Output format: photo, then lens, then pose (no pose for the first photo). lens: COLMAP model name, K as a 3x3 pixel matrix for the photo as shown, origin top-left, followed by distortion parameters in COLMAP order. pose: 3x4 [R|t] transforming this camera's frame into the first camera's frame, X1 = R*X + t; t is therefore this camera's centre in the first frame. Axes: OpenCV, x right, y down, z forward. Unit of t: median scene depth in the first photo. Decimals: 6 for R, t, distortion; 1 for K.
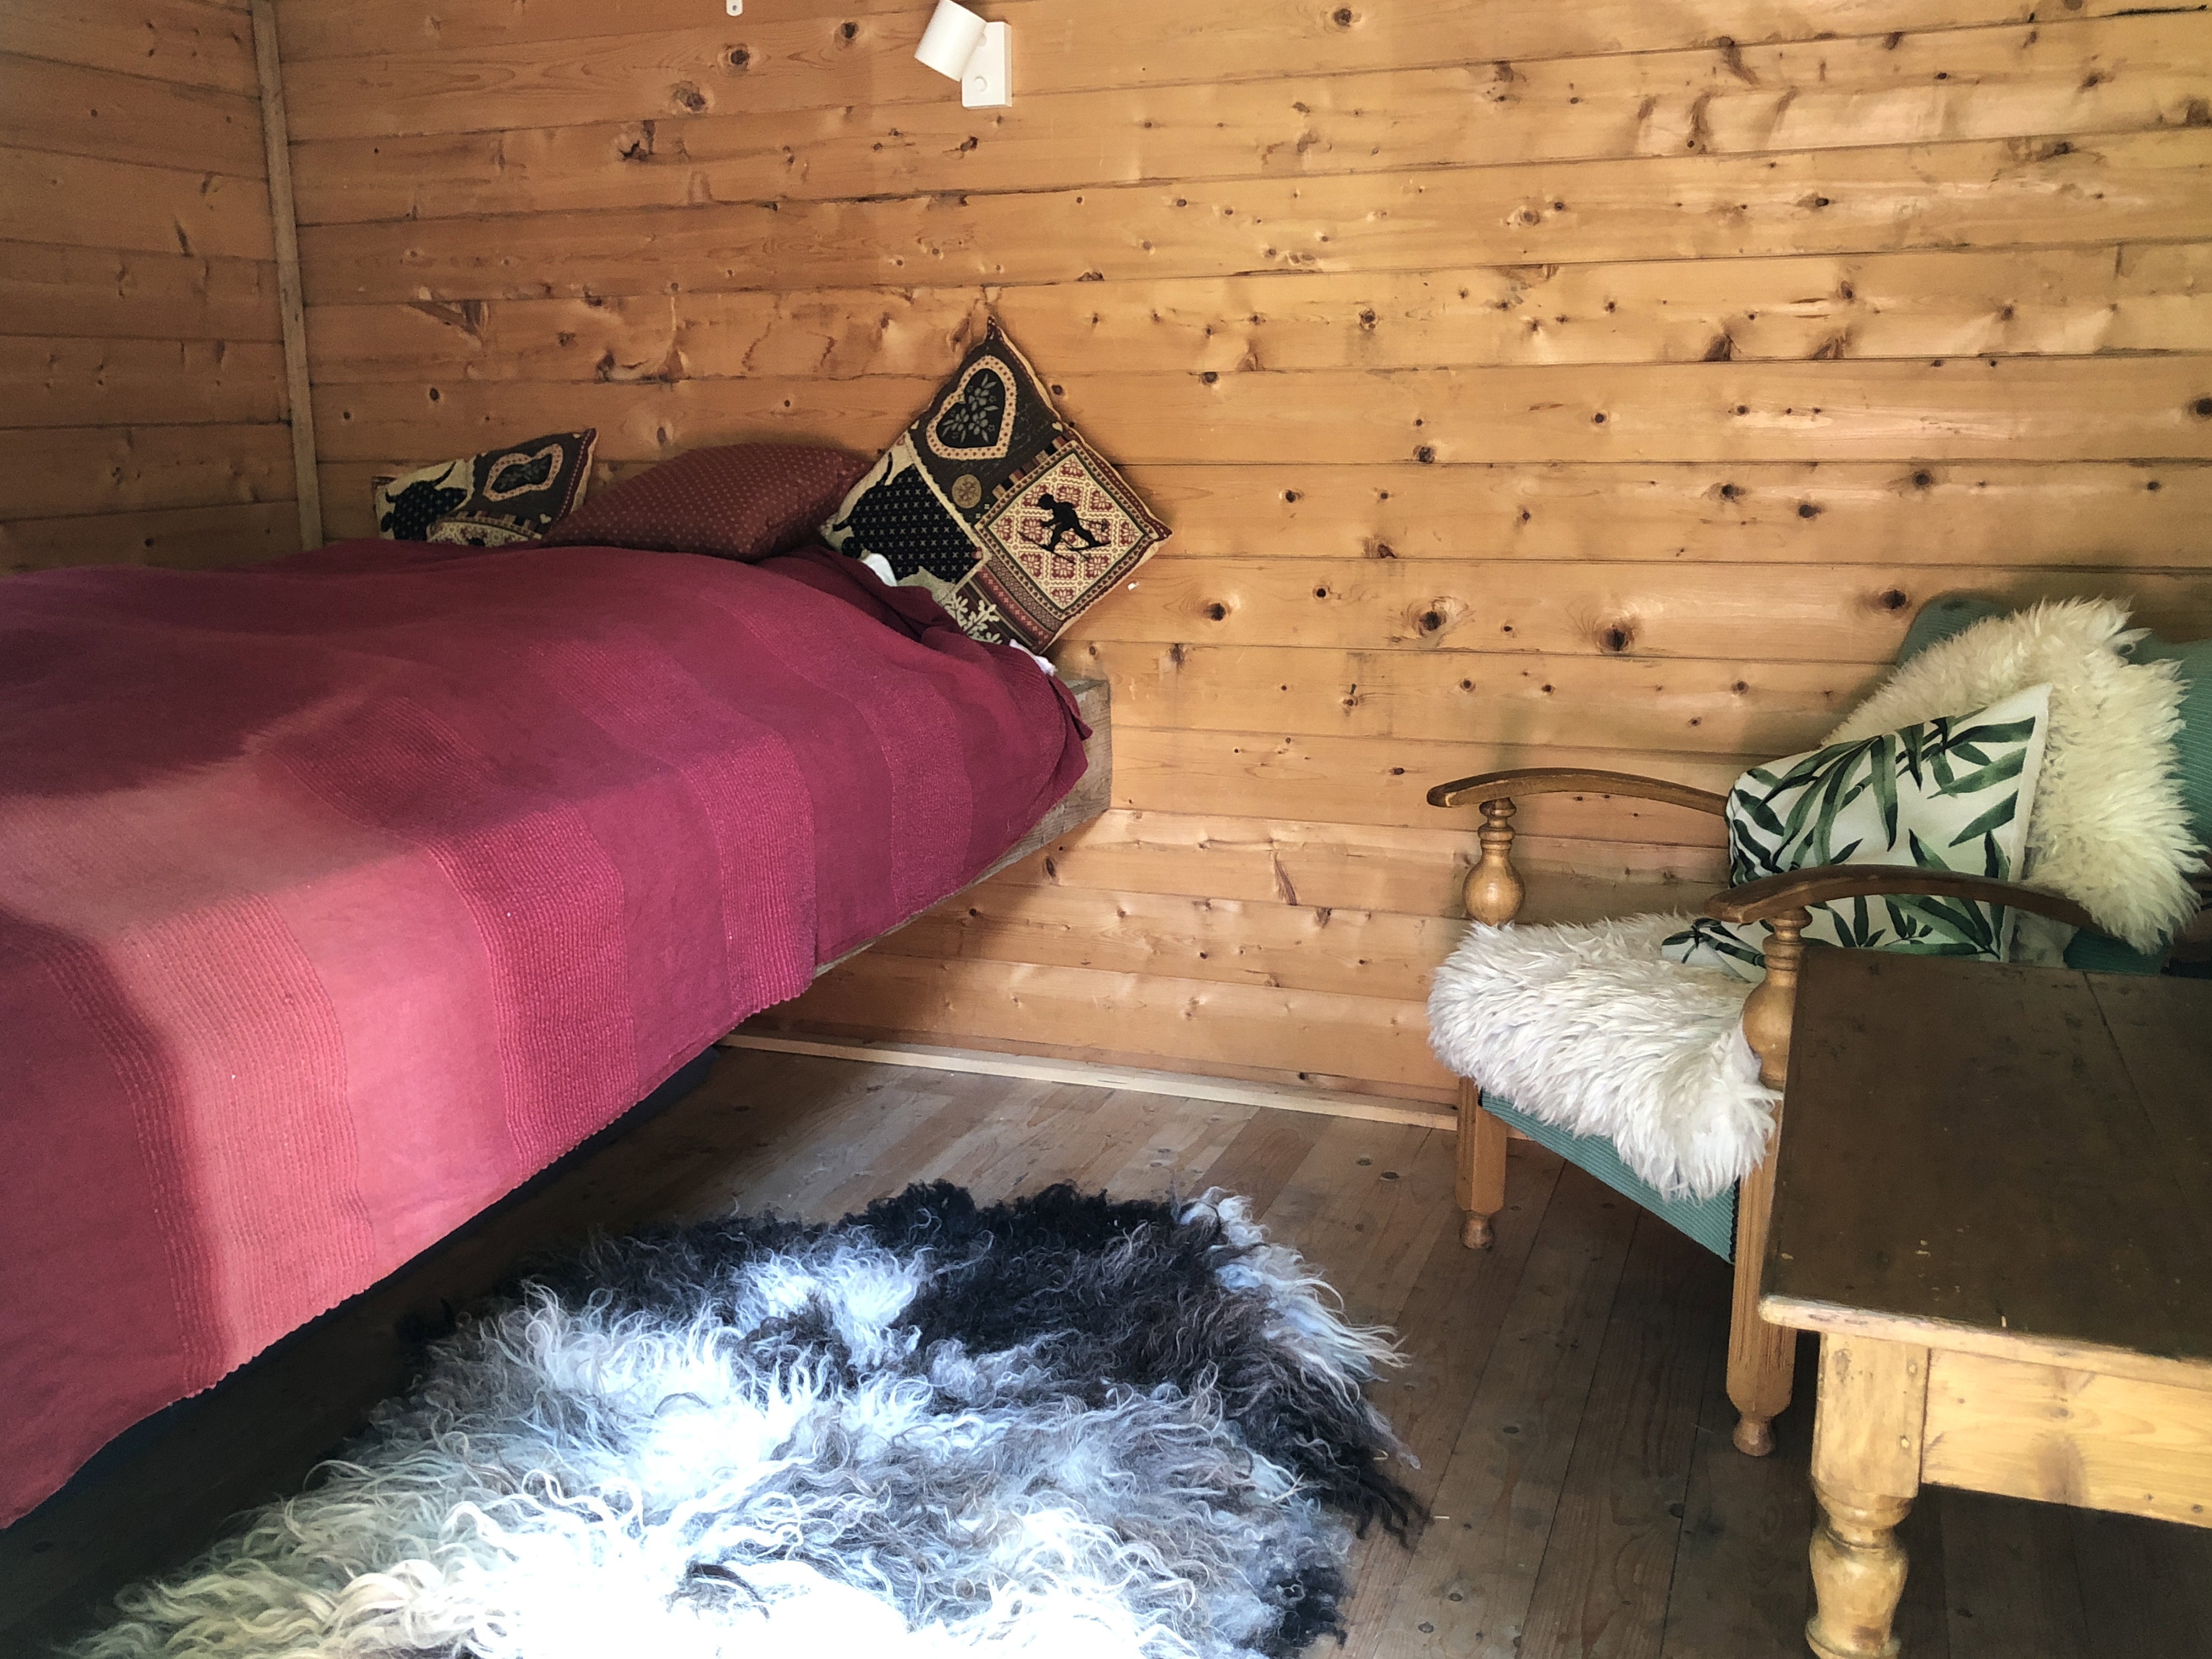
lens RADIAL K [[1997.4, 0, 1104.2], [0, 1997.4, 840.4], [0, 0, 1]] dist [0.012611, -0.003163]
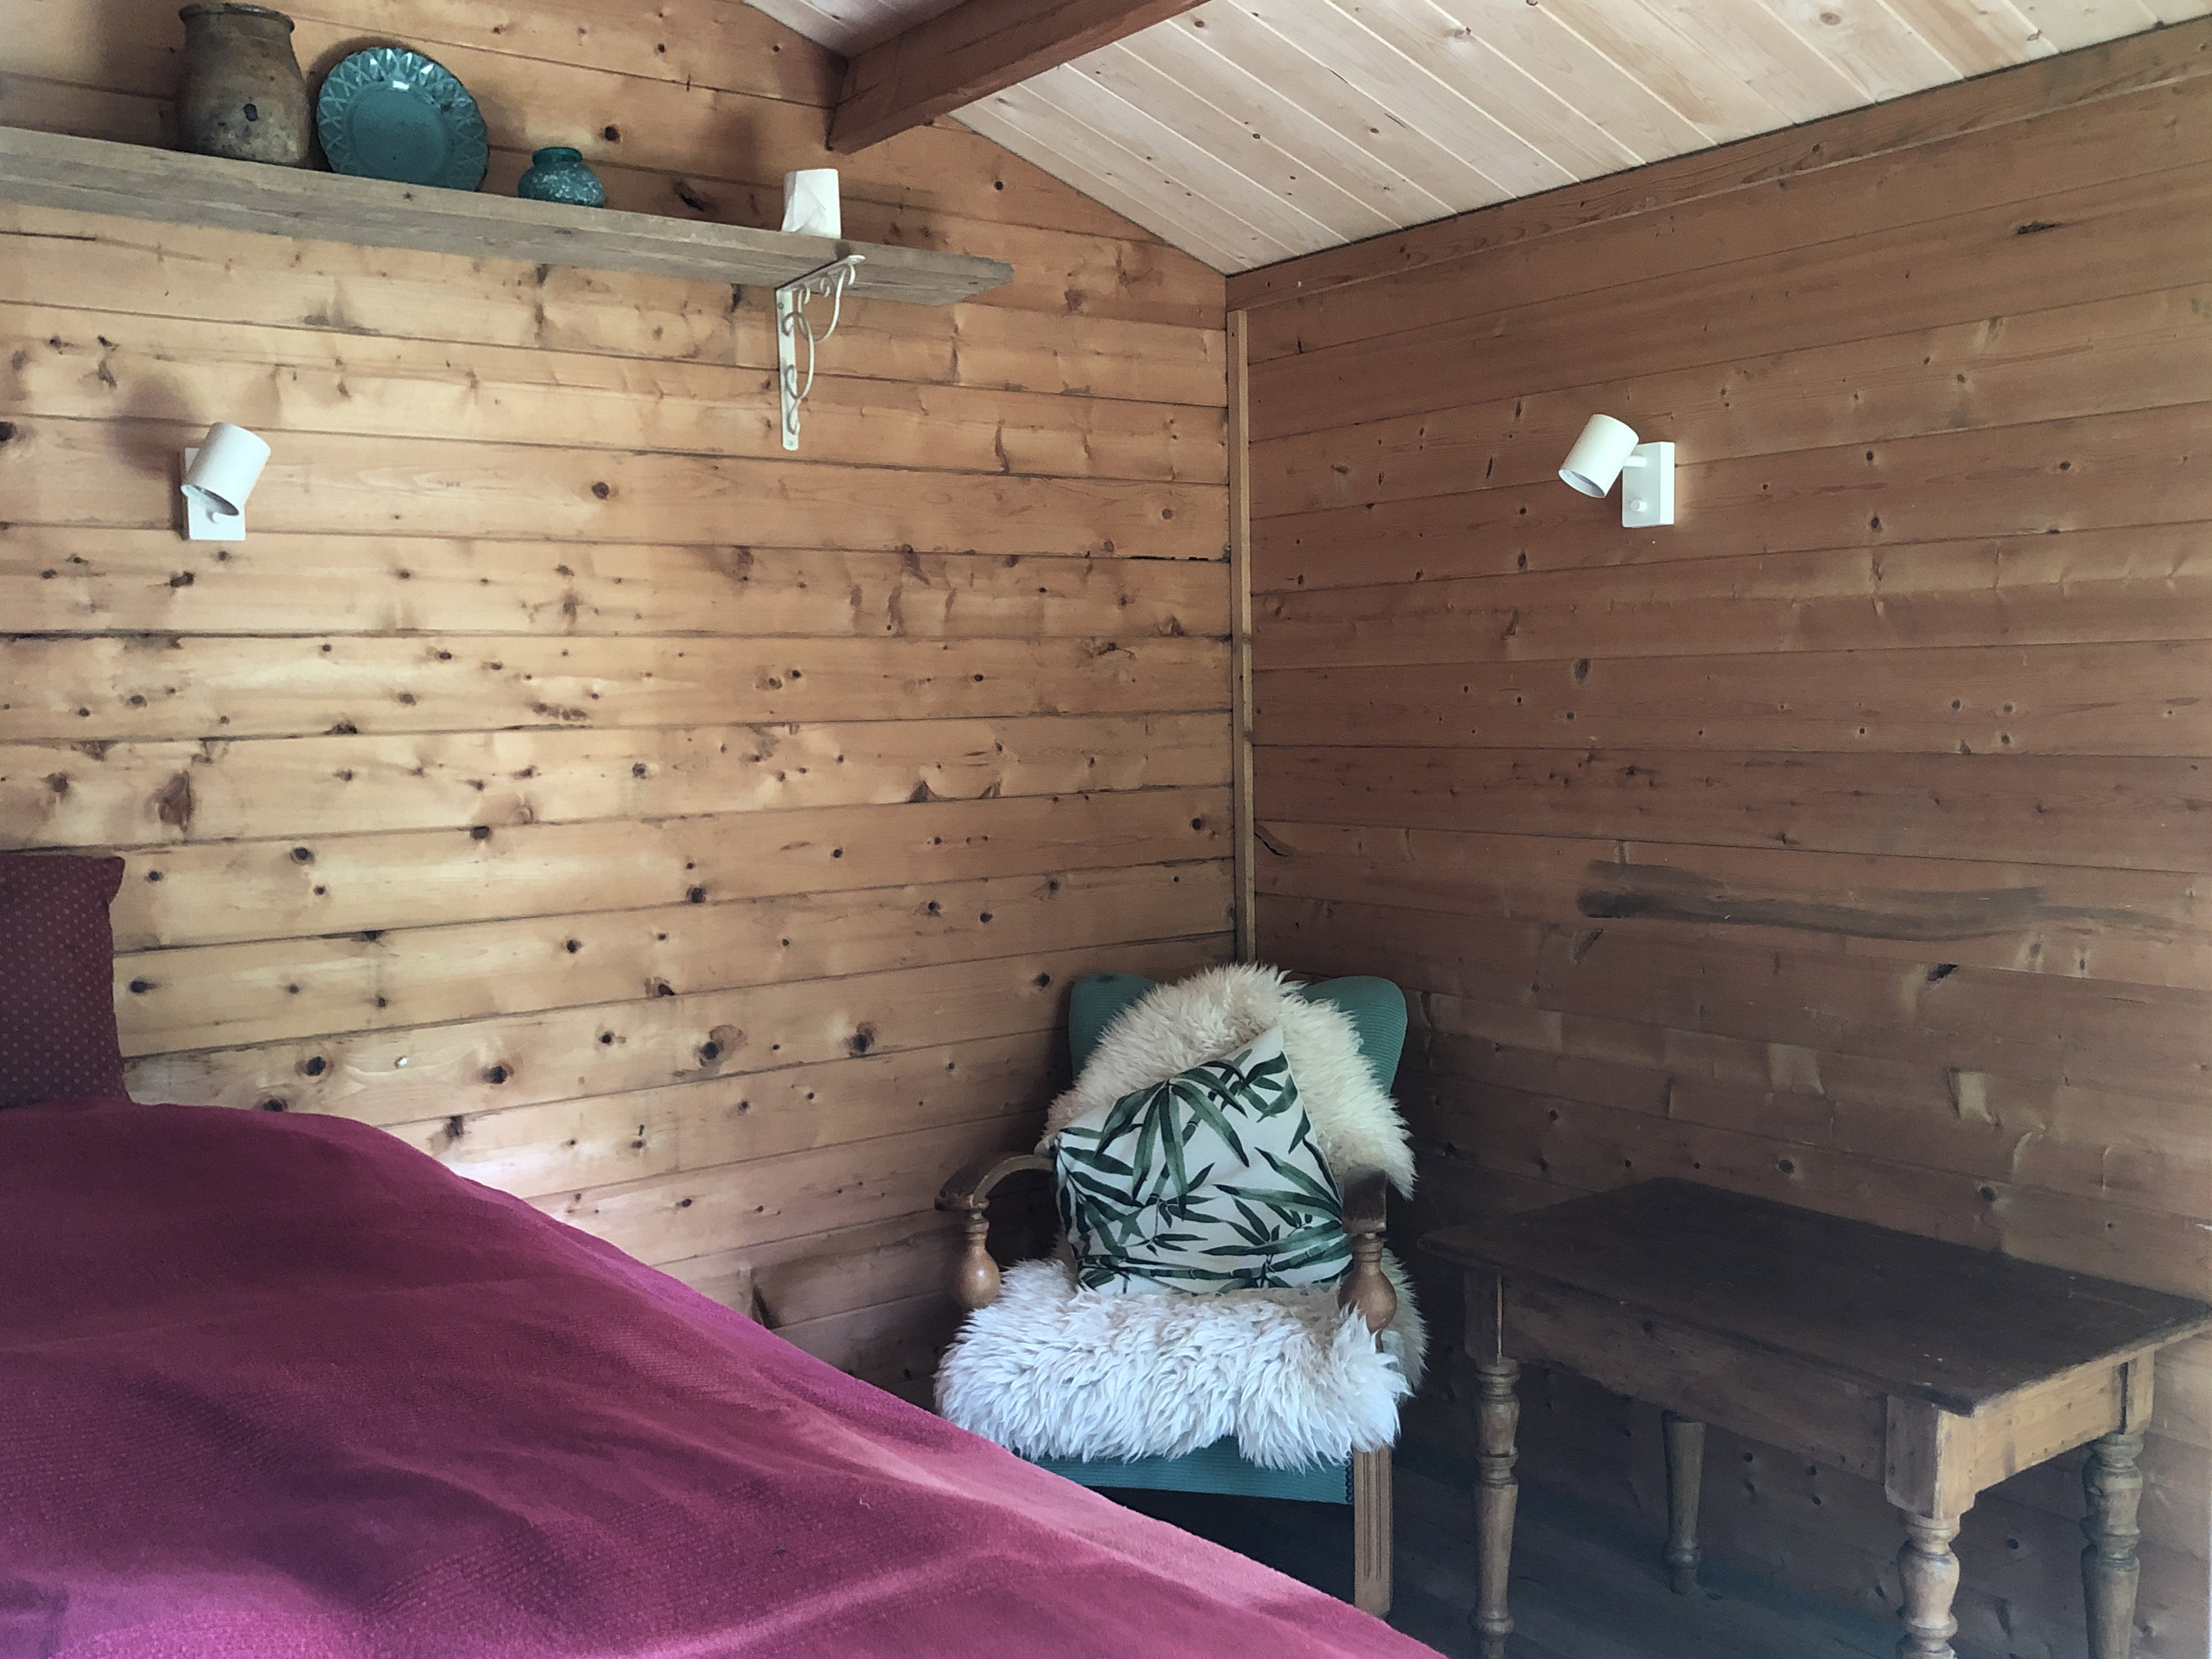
lens RADIAL K [[1997.4, 0, 1101.7], [0, 1997.4, 821.8], [0, 0, 1]] dist [0.012611, -0.003163]
pose [[0.550975, -0.046518, 0.833224, -0.679822], [0.199920, 0.976729, -0.077668, -0.121297], [-0.810221, 0.209372, 0.547453, 0.277701]]
